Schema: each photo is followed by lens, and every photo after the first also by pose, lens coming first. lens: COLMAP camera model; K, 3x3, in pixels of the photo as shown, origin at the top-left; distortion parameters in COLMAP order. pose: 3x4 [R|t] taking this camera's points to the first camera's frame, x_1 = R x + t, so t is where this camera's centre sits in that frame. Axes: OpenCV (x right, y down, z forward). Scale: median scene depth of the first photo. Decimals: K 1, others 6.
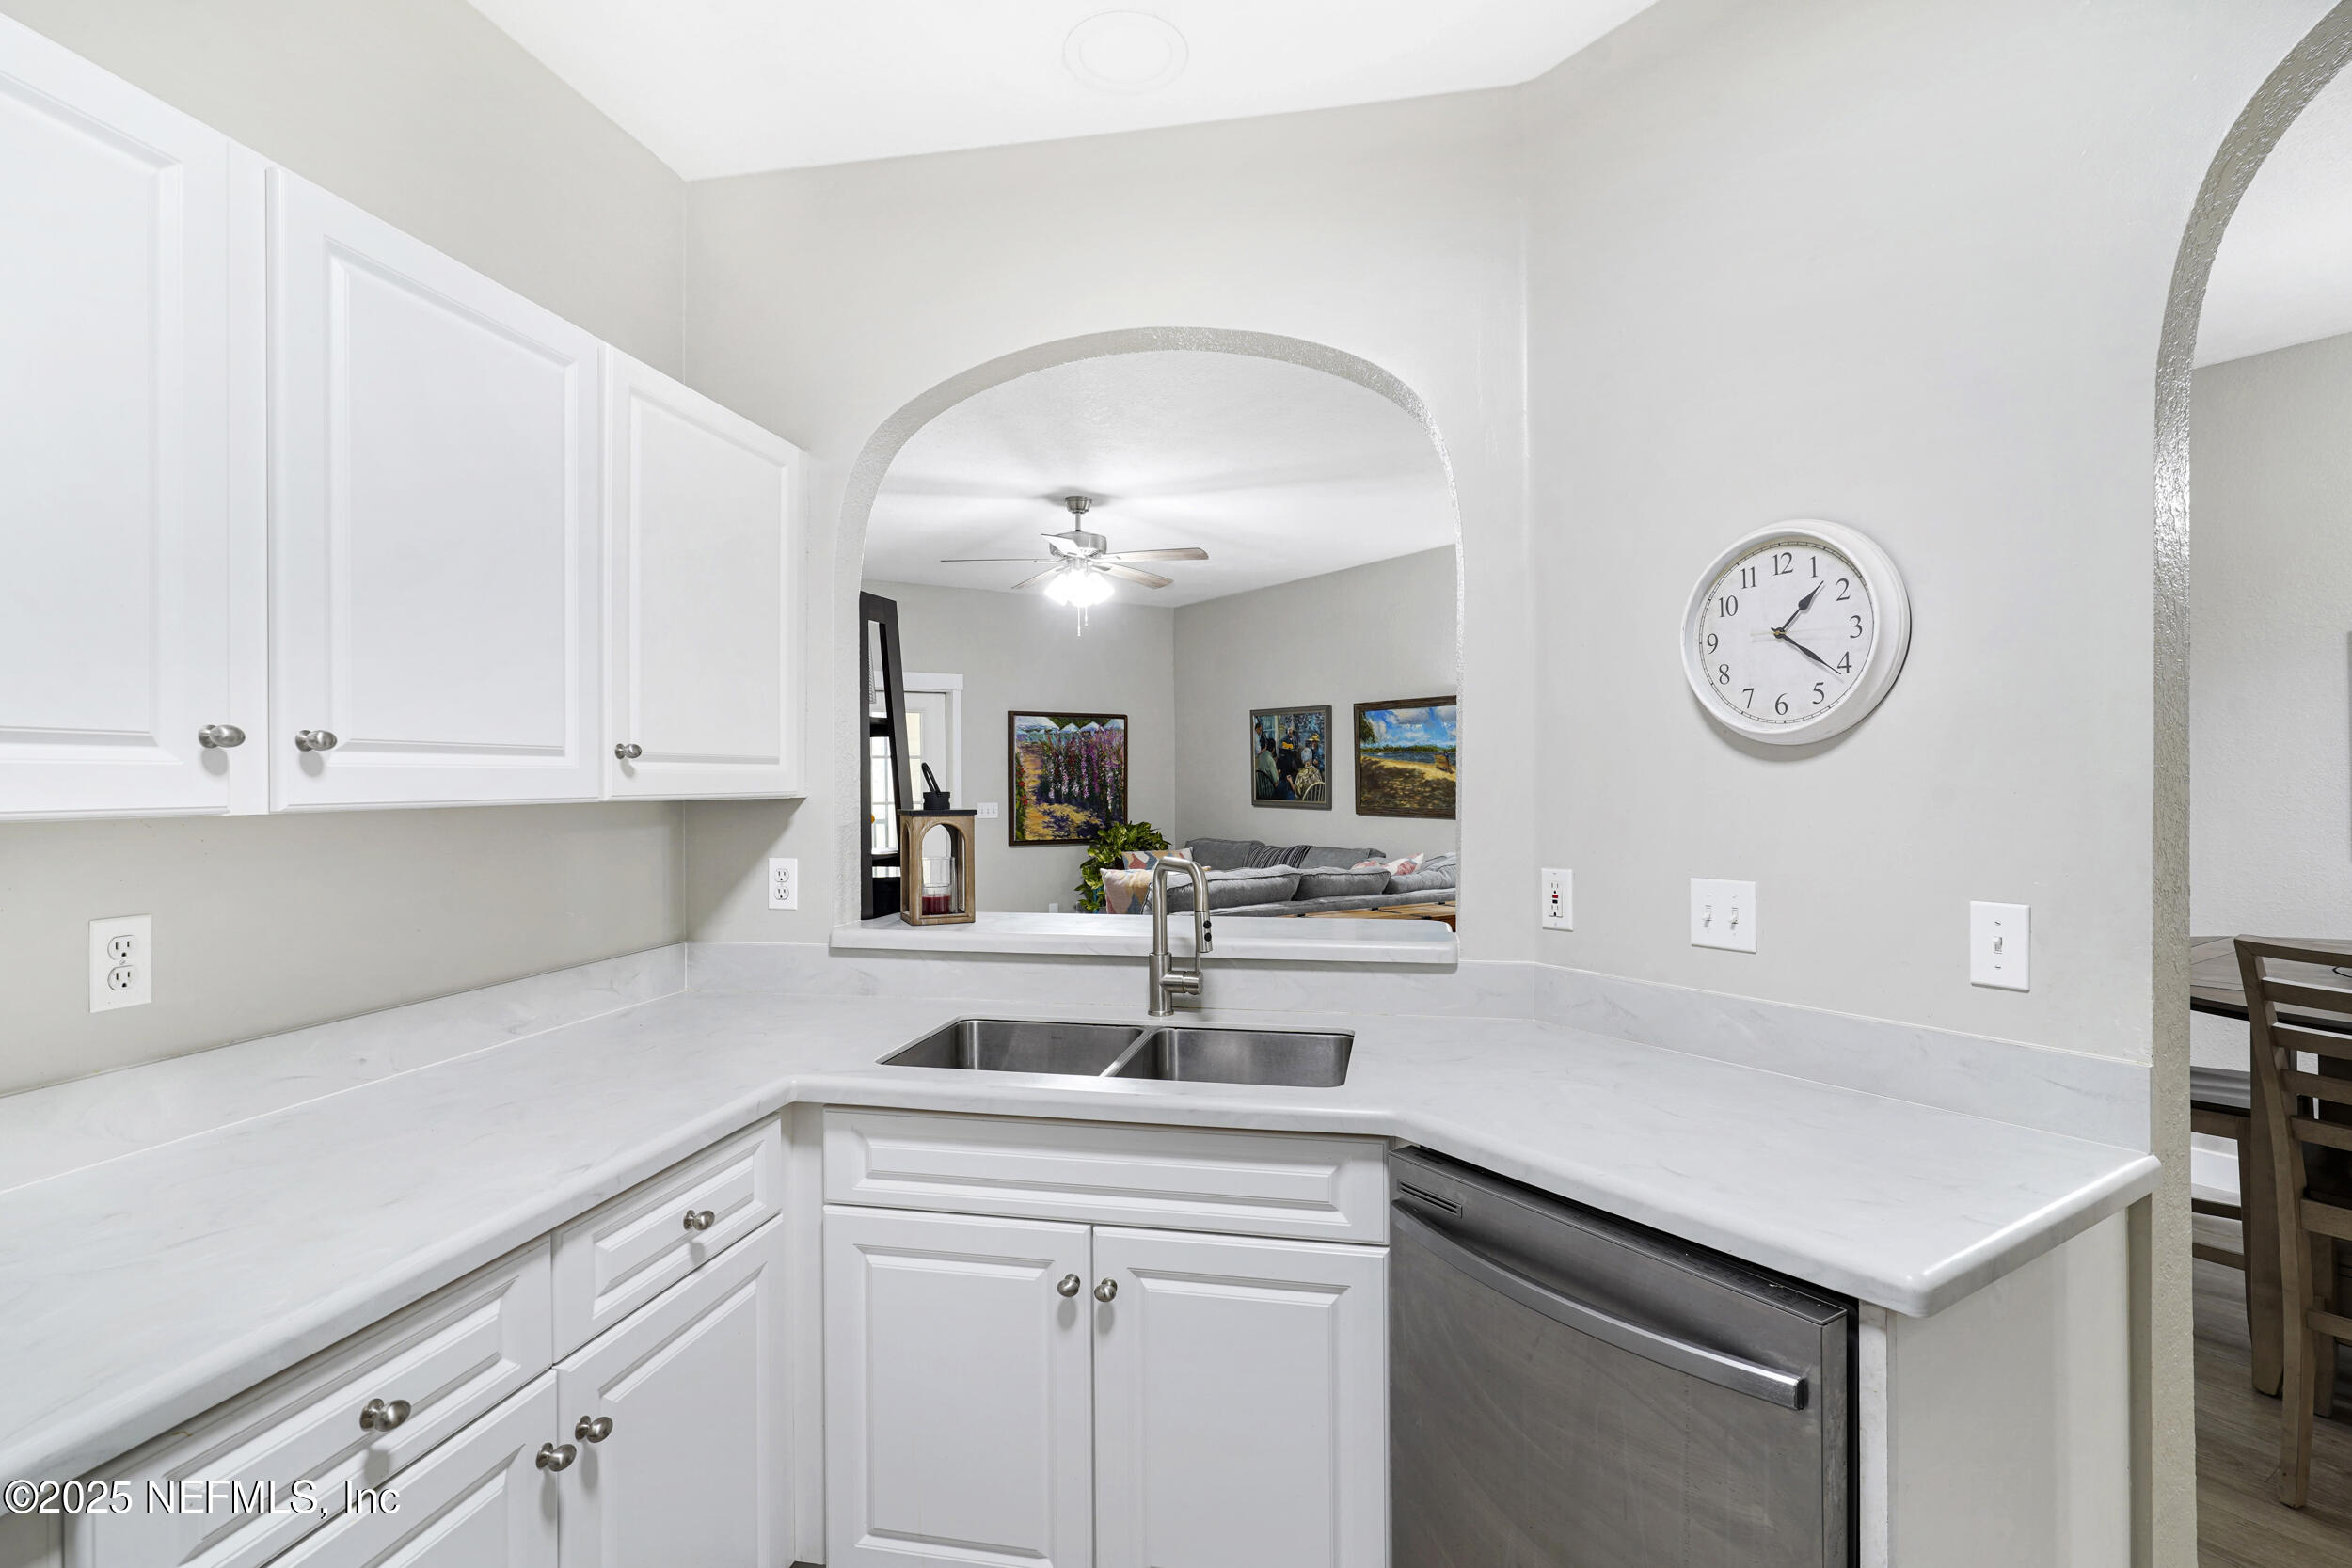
lens RADIAL K [[1142.4, 0, 1177.1], [0, 1142.4, 786.1], [0, 0, 1]] dist [-0.002953, 0.001910]
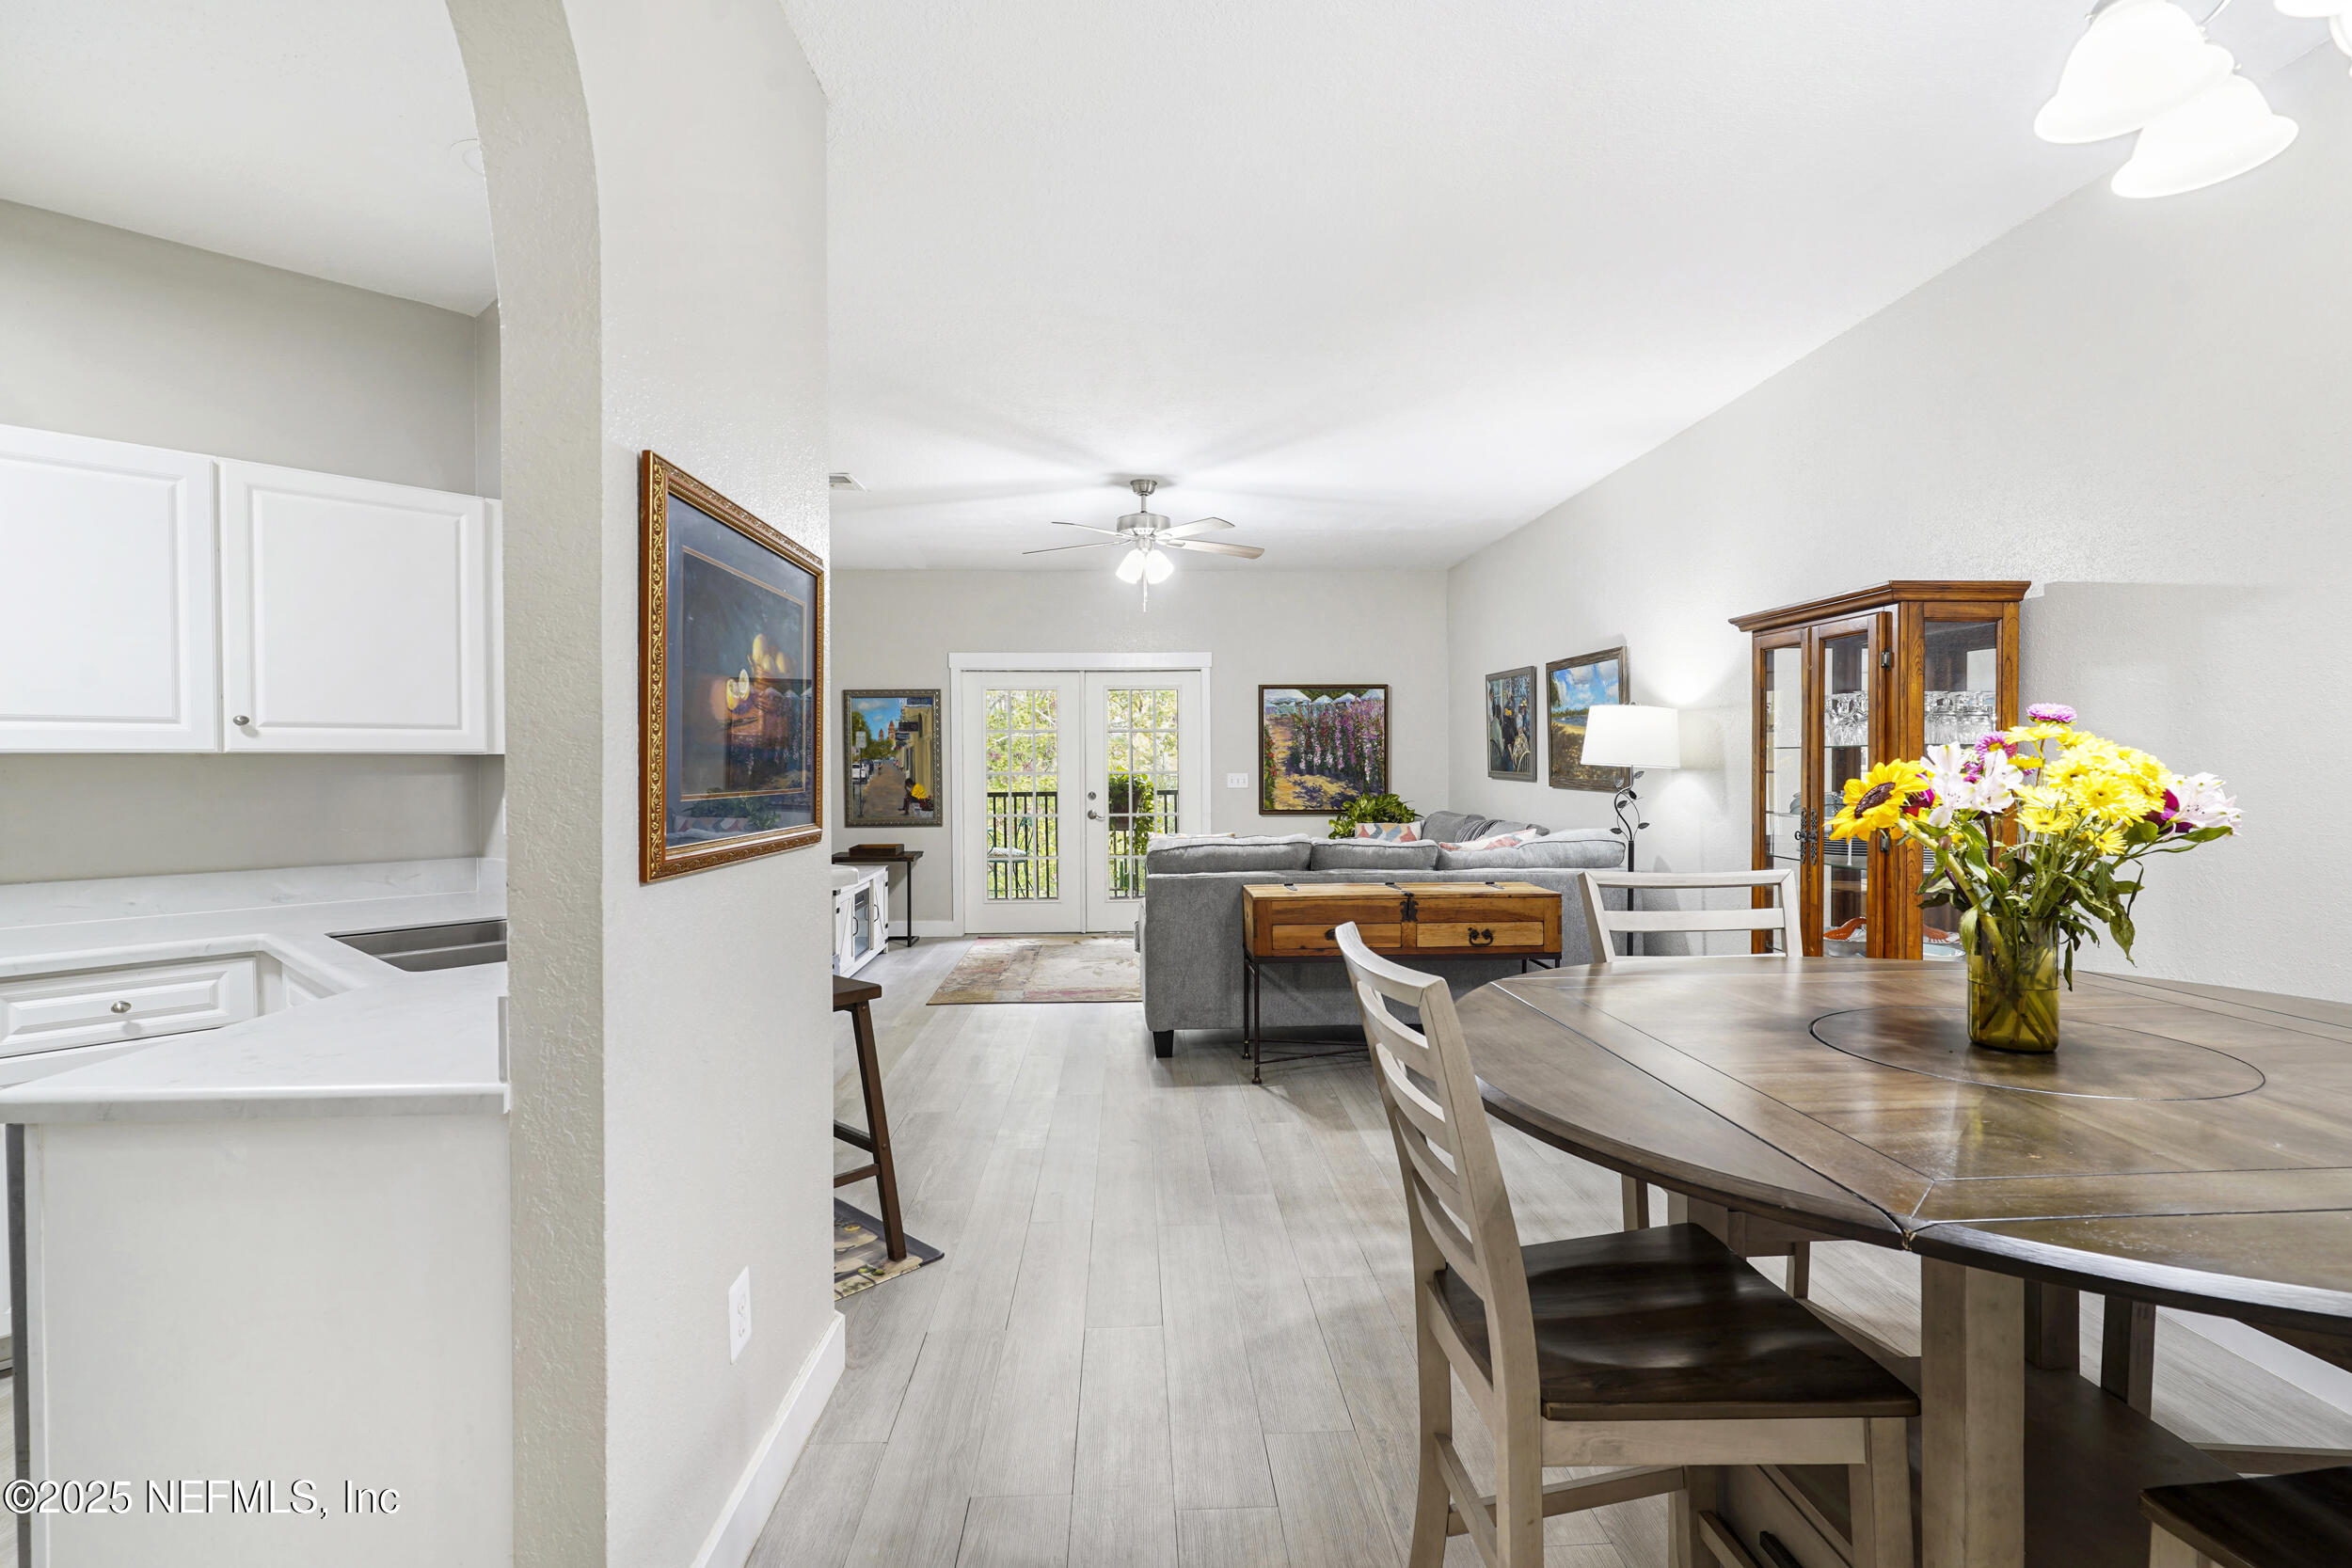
lens RADIAL K [[1142.4, 0, 1186.5], [0, 1142.4, 776.6], [0, 0, 1]] dist [-0.002953, 0.001910]
pose [[0.858052, 0.006528, -0.513522, 0.327721], [-0.001138, 0.999941, 0.010810, 0.006472], [0.513562, -0.008691, 0.858008, 0.074532]]
